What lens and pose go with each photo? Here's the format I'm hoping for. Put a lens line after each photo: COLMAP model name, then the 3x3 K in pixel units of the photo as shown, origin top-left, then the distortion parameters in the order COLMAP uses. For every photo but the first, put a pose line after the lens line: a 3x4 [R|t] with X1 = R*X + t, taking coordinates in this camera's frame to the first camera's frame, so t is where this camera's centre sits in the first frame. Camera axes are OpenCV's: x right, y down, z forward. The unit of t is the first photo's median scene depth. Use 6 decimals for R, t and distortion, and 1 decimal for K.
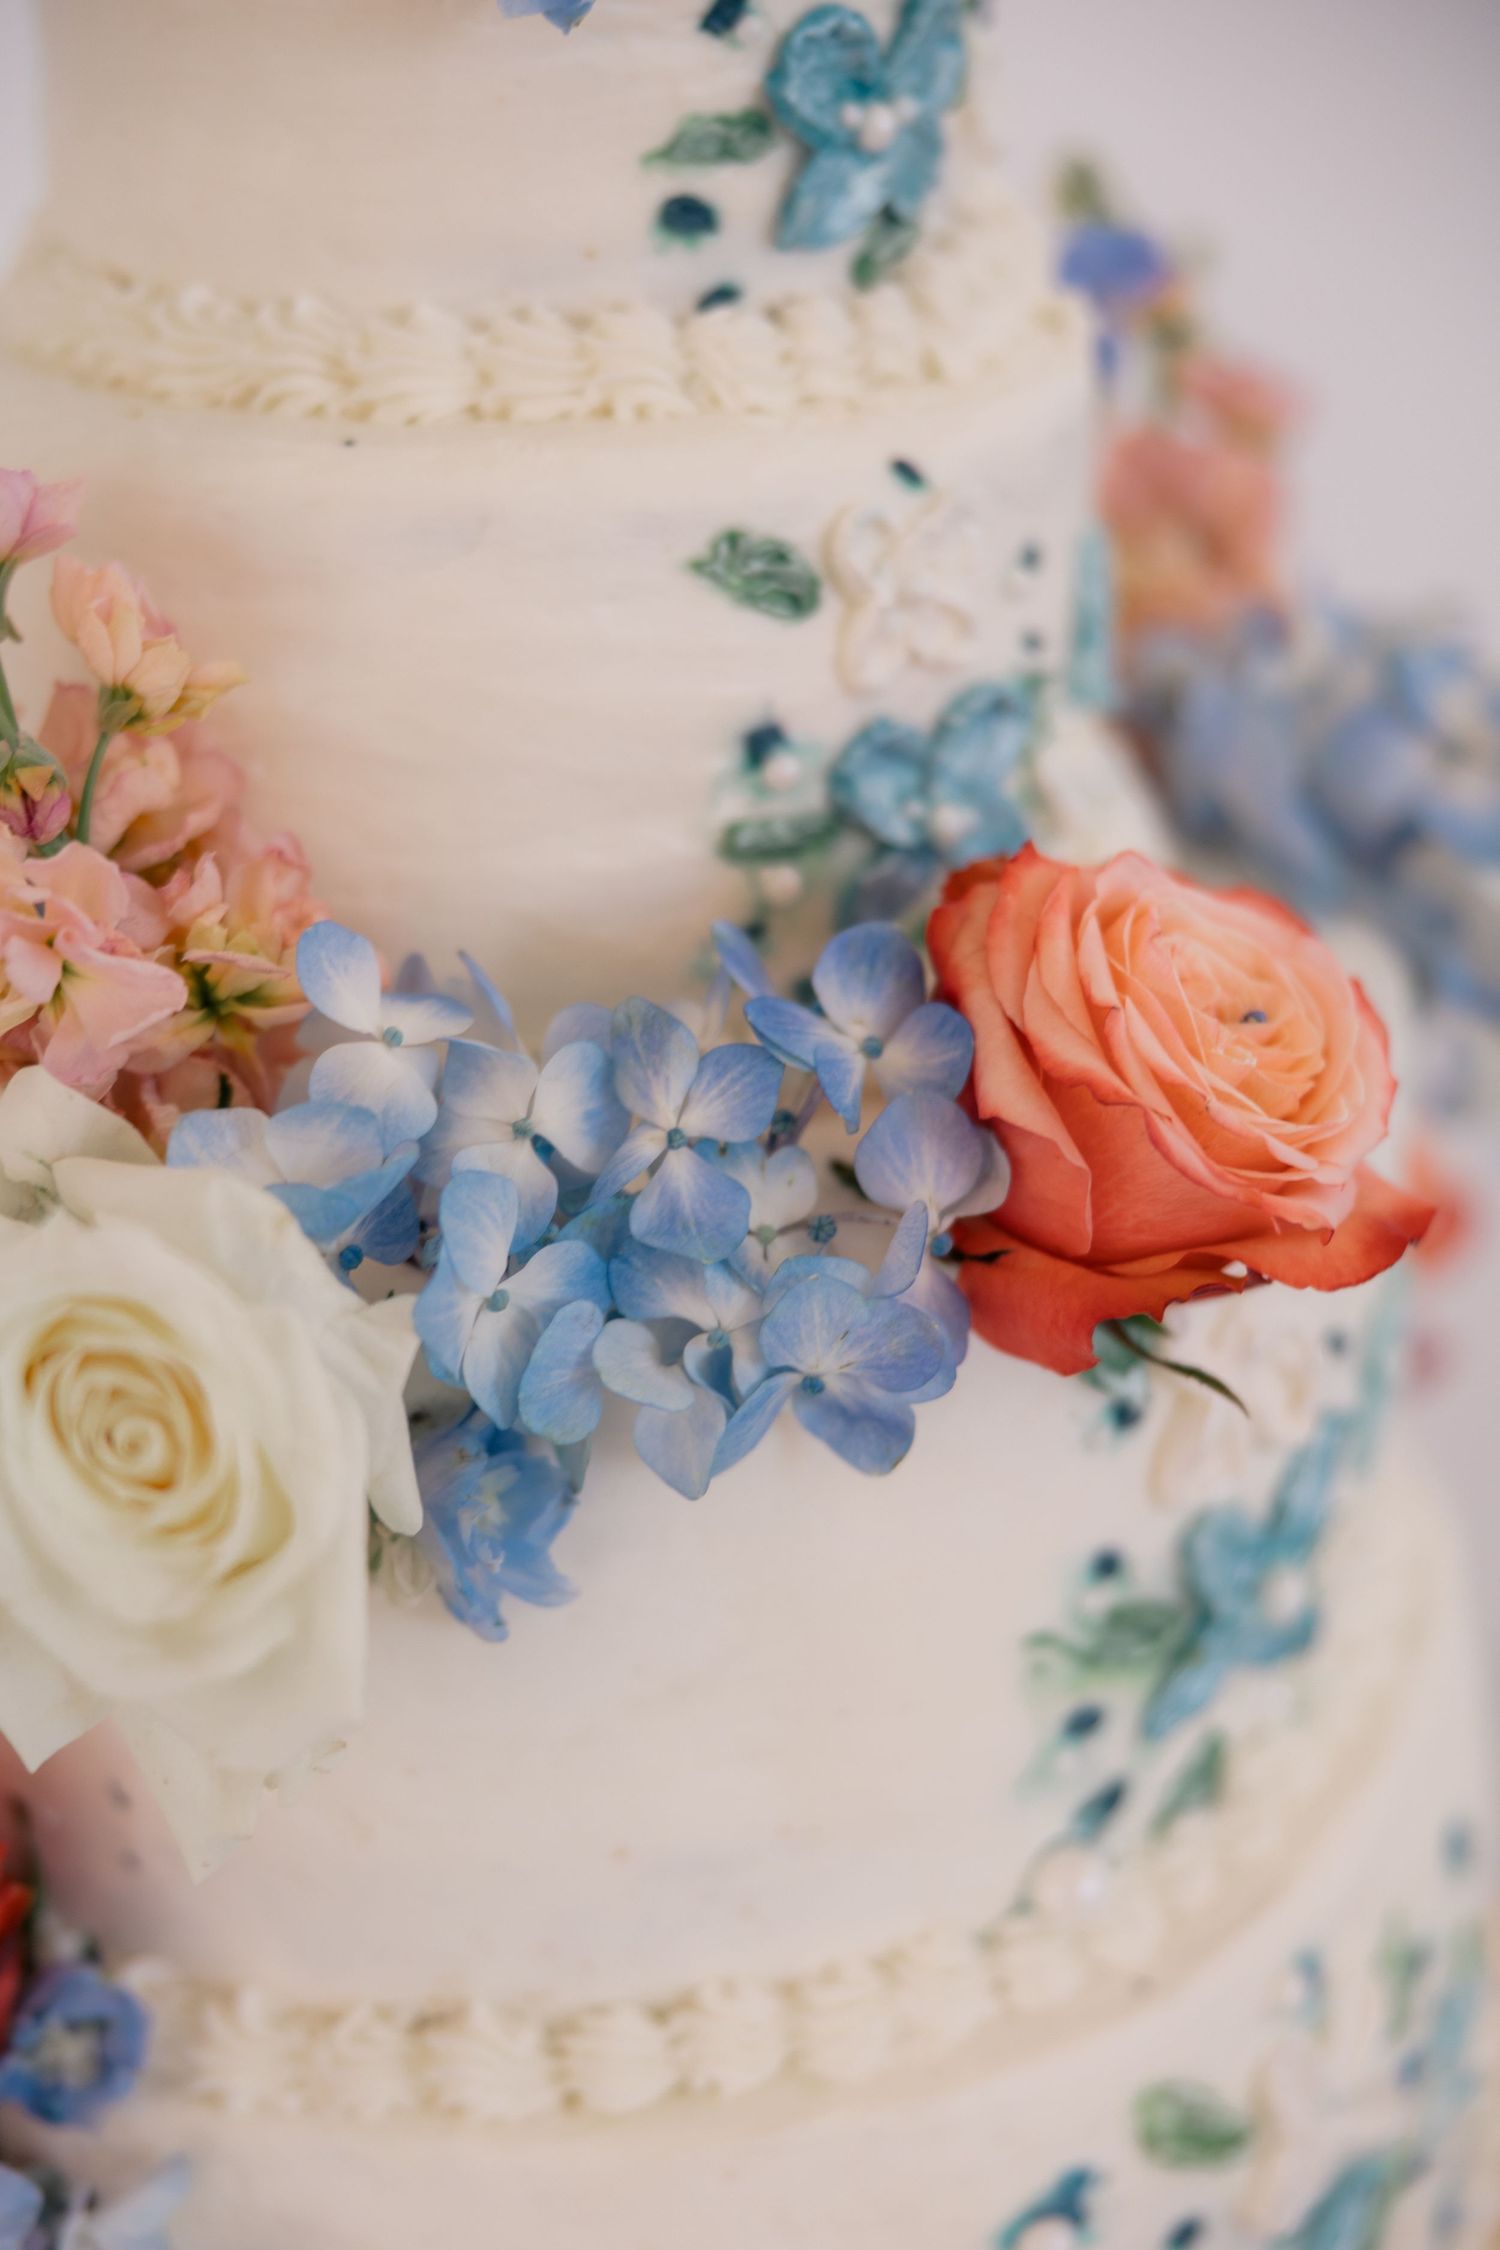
lens RADIAL K [[4475.4, 0, 751.6], [0, 4475.4, 1297.4], [0, 0, 1]] dist [0.026394, 0.071701]
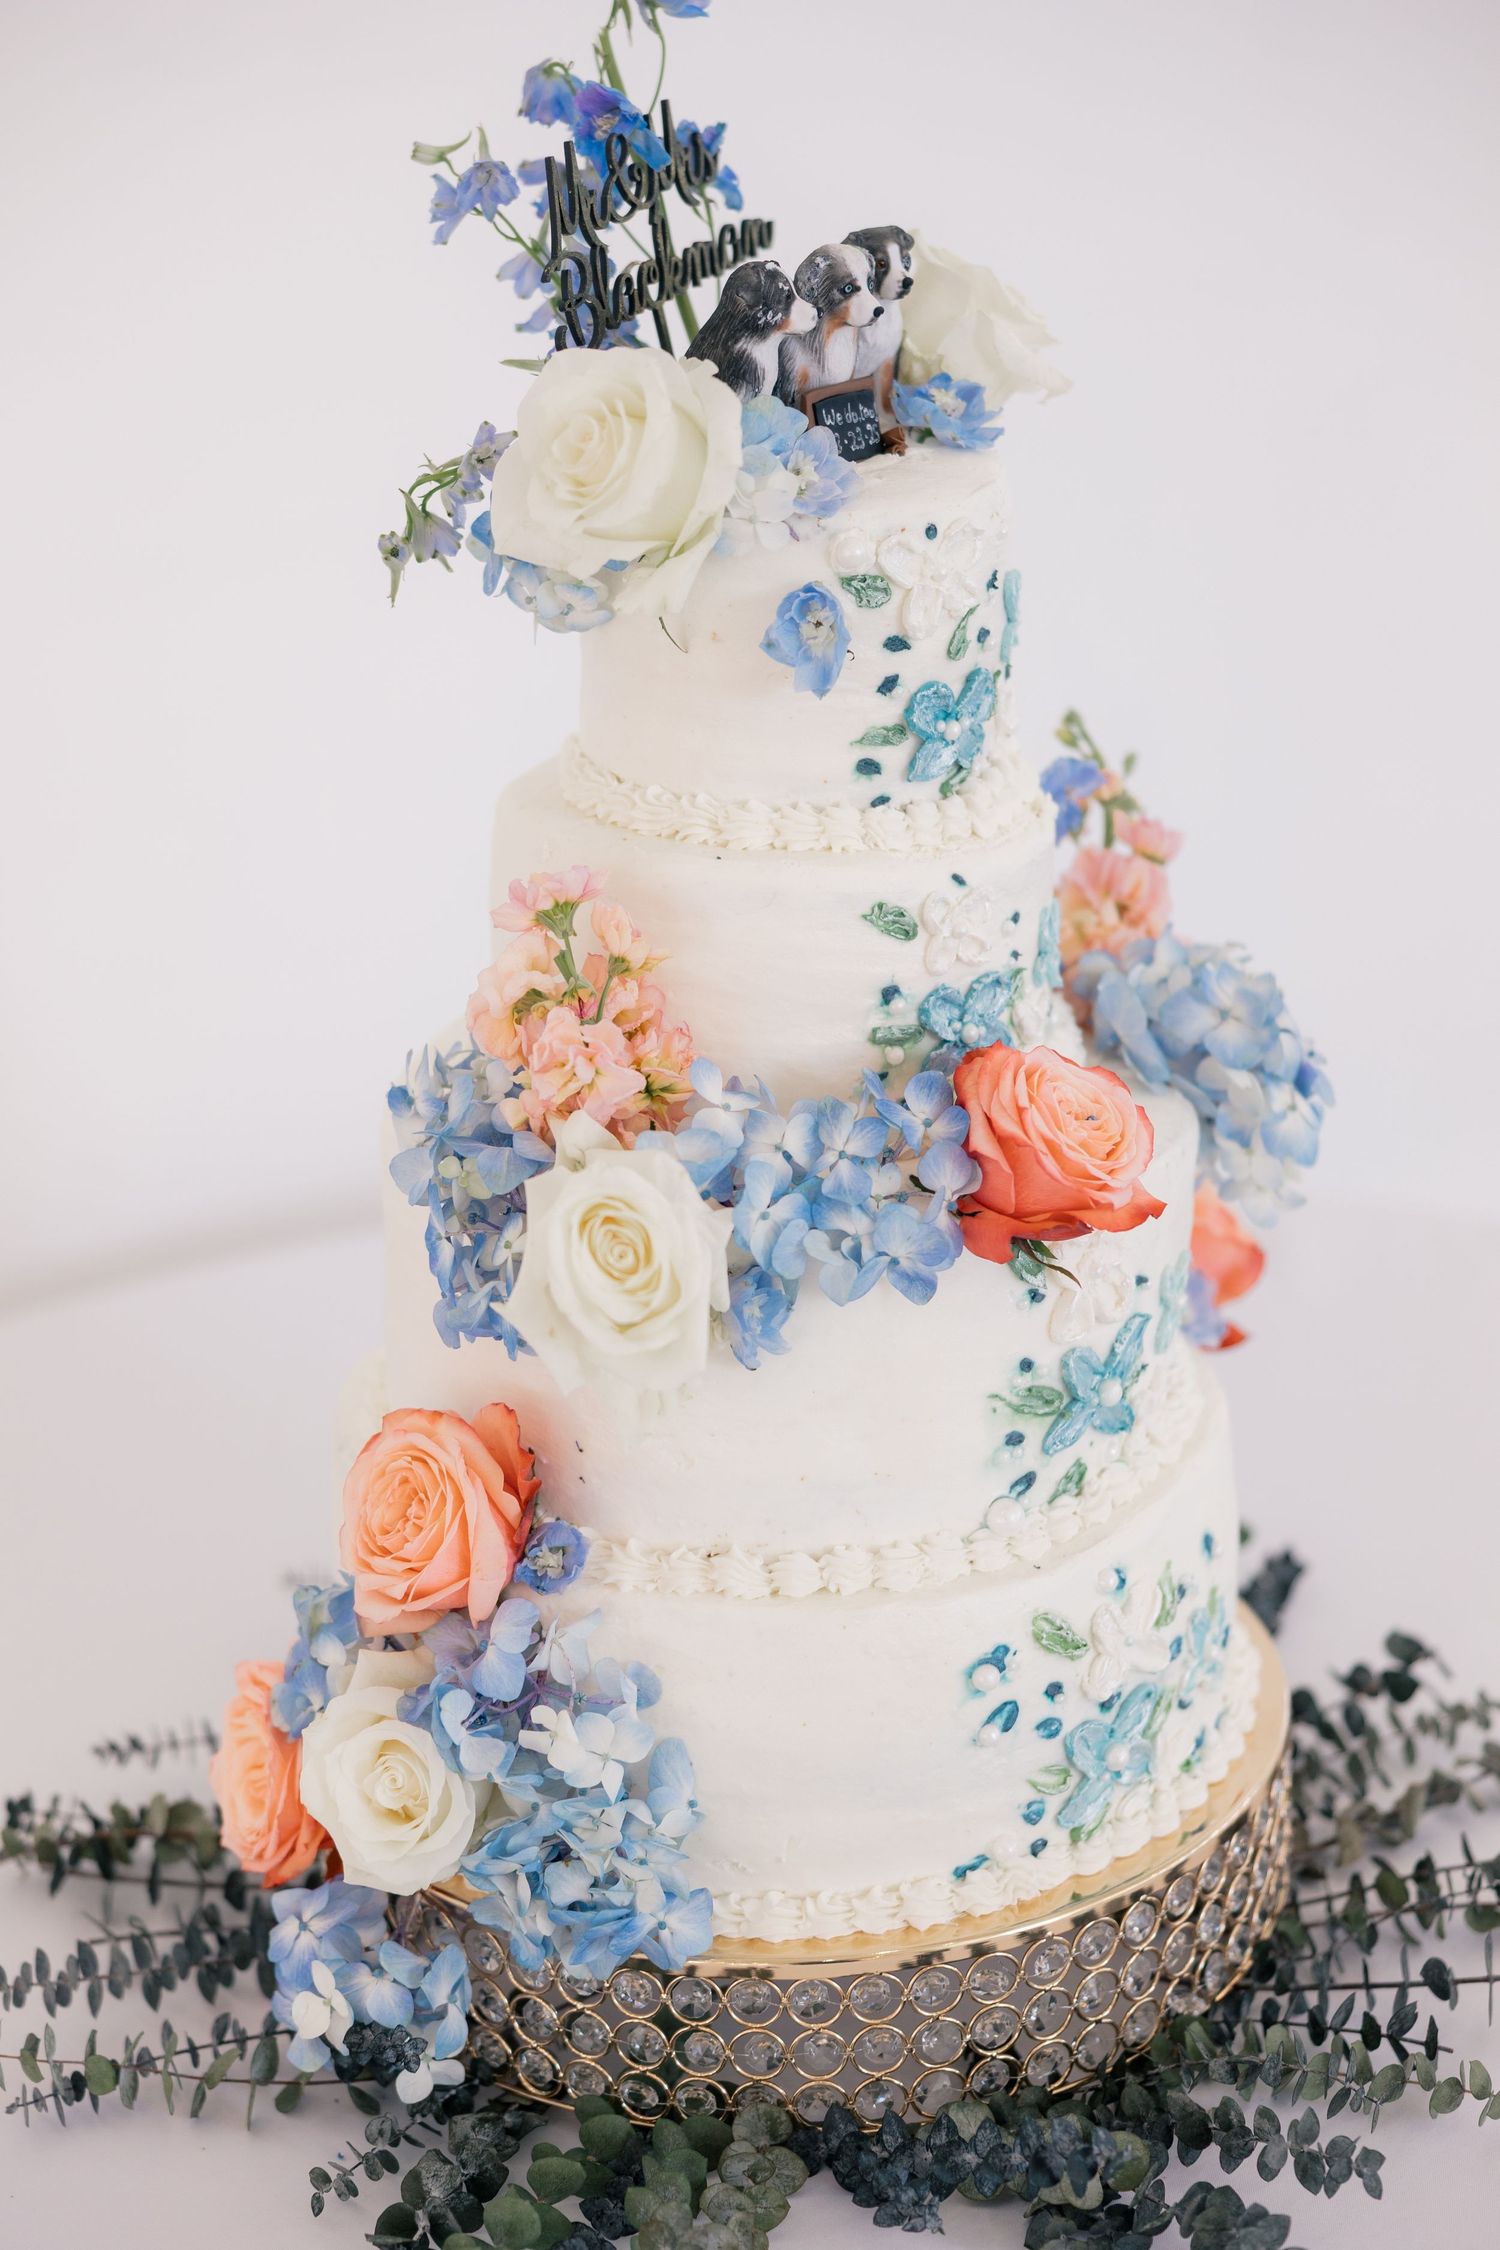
lens RADIAL K [[4552.5, 0, 750.0], [0, 4552.5, 1125.0], [0, 0, 1]] dist [-0.001329, 0.001698]
pose [[0.997840, 0.048289, -0.044532, 0.039920], [-0.052367, 0.994051, -0.095503, 0.177465], [0.039656, 0.097629, 0.994432, -1.376221]]
